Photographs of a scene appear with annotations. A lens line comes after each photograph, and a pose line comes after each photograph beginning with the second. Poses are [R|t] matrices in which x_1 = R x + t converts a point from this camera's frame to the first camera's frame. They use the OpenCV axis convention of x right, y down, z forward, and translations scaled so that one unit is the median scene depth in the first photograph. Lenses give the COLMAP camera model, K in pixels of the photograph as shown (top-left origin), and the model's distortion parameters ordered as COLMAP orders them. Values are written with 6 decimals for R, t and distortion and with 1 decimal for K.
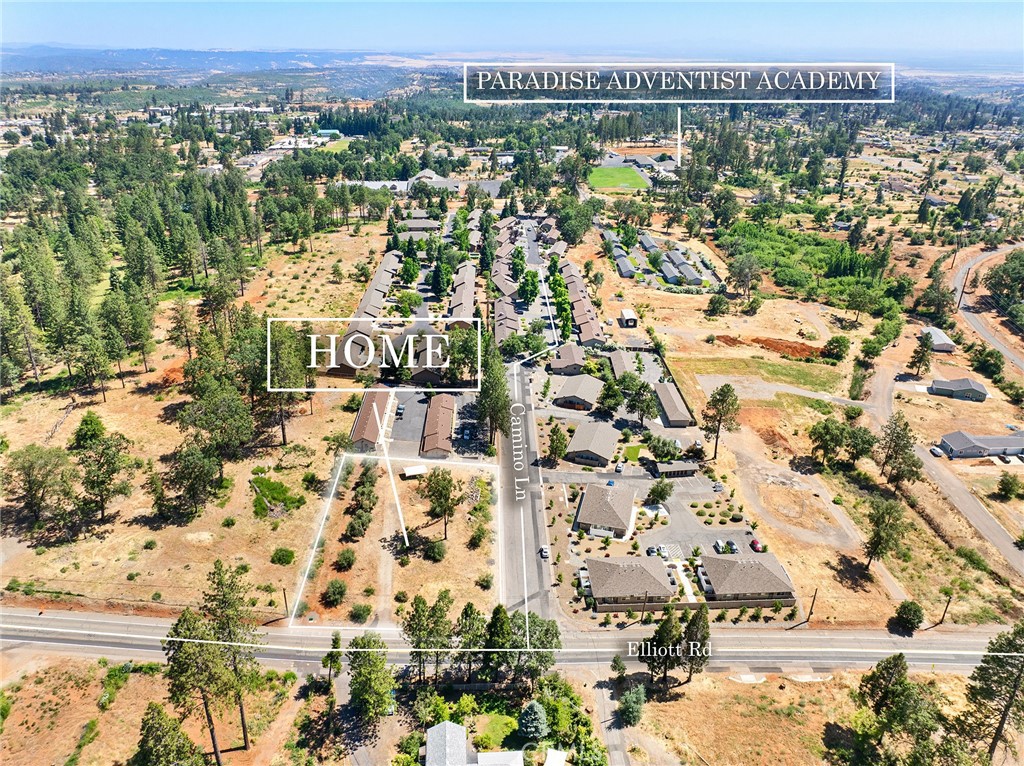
lens RADIAL K [[692.6, 0, 506.0], [0, 692.6, 380.5], [0, 0, 1]] dist [-0.033910, -0.001295]
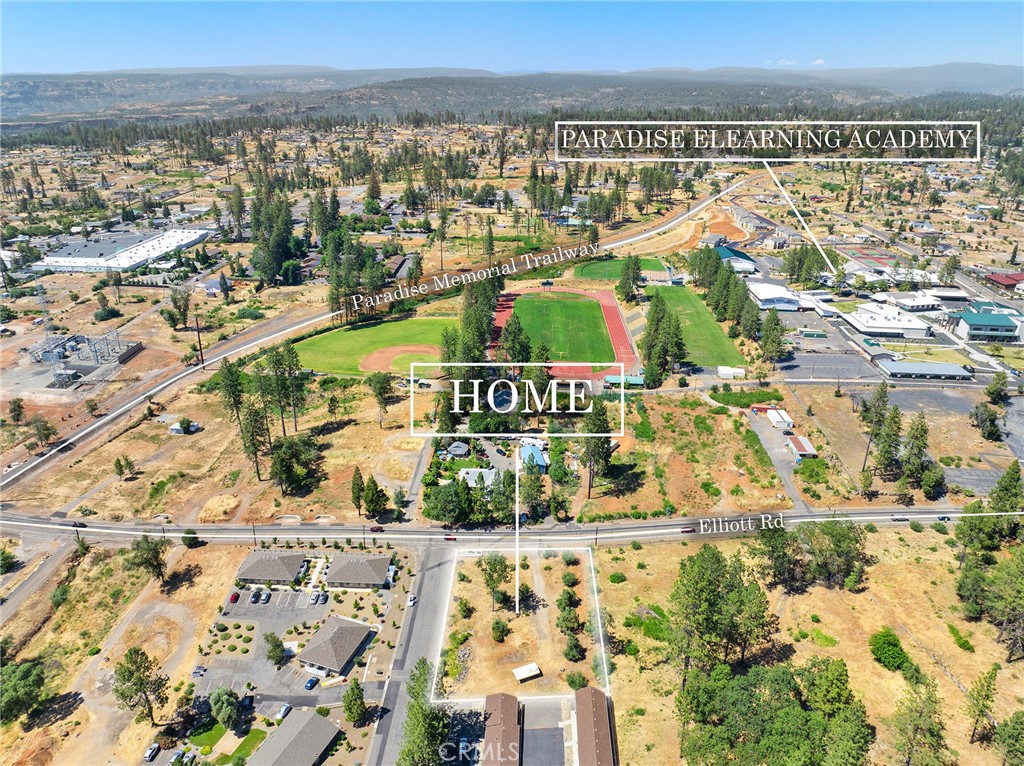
lens RADIAL K [[727.8, 0, 507.8], [0, 727.8, 383.0], [0, 0, 1]] dist [-0.043472, 0.003310]
pose [[-0.997476, -0.043543, 0.056077, -0.168831], [0.013359, 0.660632, 0.750591, -0.974187], [-0.069729, 0.749446, -0.658383, 1.563790]]
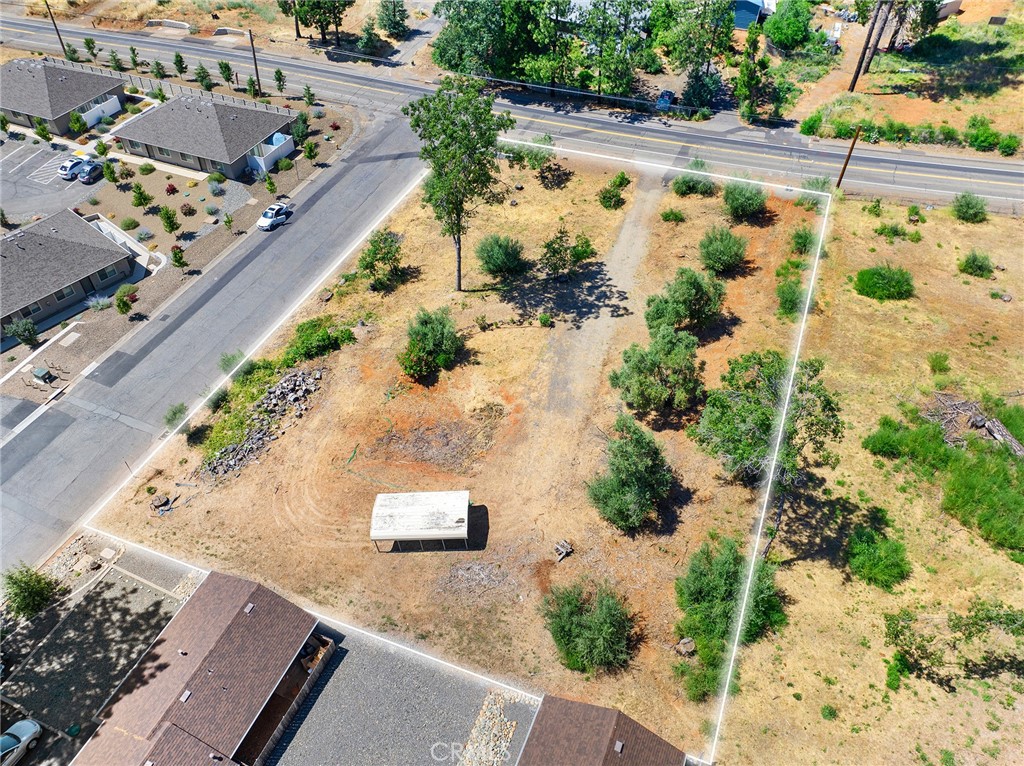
lens RADIAL K [[734.4, 0, 512.0], [0, 734.4, 383.0], [0, 0, 1]] dist [-0.040847, 0.004854]
pose [[-0.911465, -0.311508, 0.268690, -0.247410], [0.150262, 0.355914, 0.922359, -0.128094], [-0.382953, 0.881072, -0.277596, 1.184250]]
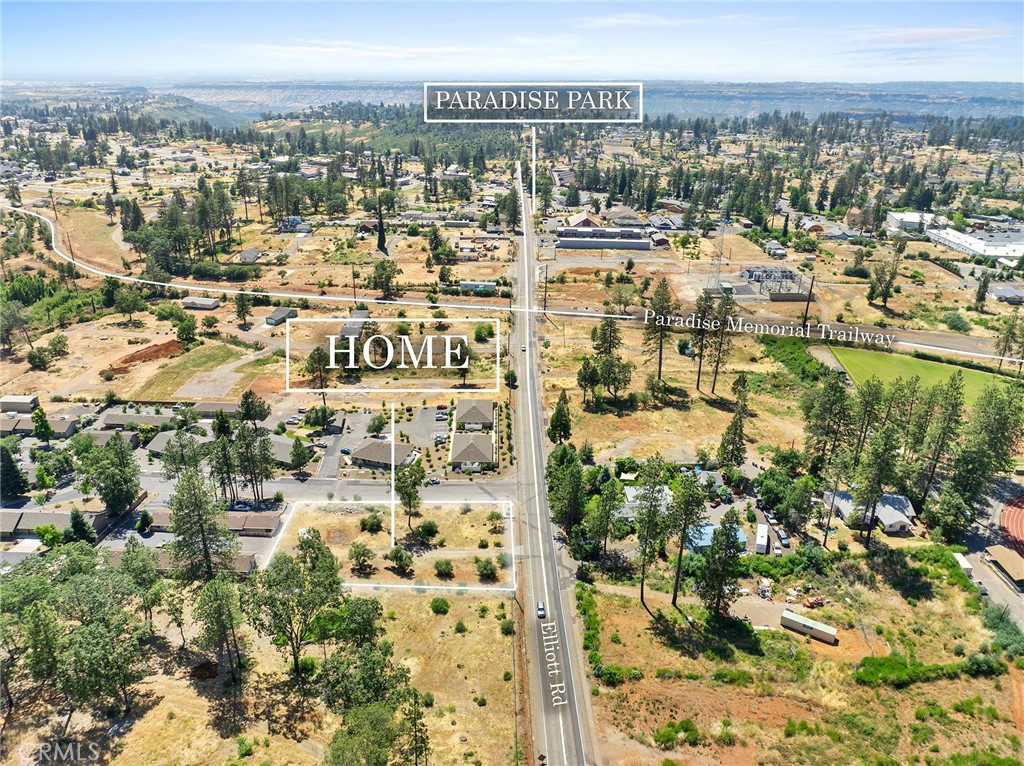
lens RADIAL K [[701.0, 0, 479.6], [0, 701.0, 382.6], [0, 0, 1]] dist [-0.034935, 0.001050]
pose [[0.055442, -0.416905, 0.907257, -1.051294], [0.424408, 0.832322, 0.356535, -0.332933], [-0.903772, 0.365280, 0.223084, 0.575668]]
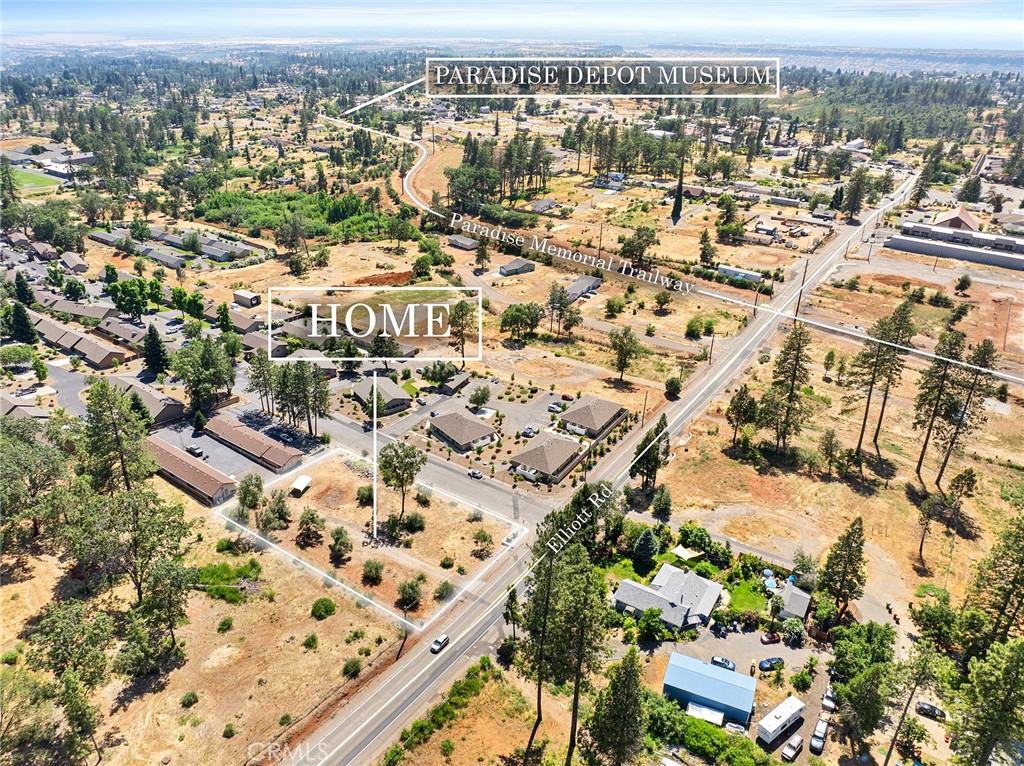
lens RADIAL K [[696.3, 0, 486.5], [0, 696.3, 354.8], [0, 0, 1]] dist [-0.045142, 0.001627]
pose [[0.602463, -0.347228, 0.718659, -0.680919], [0.345737, 0.925082, 0.157127, -0.101451], [-0.719377, 0.153804, 0.677378, 0.201883]]
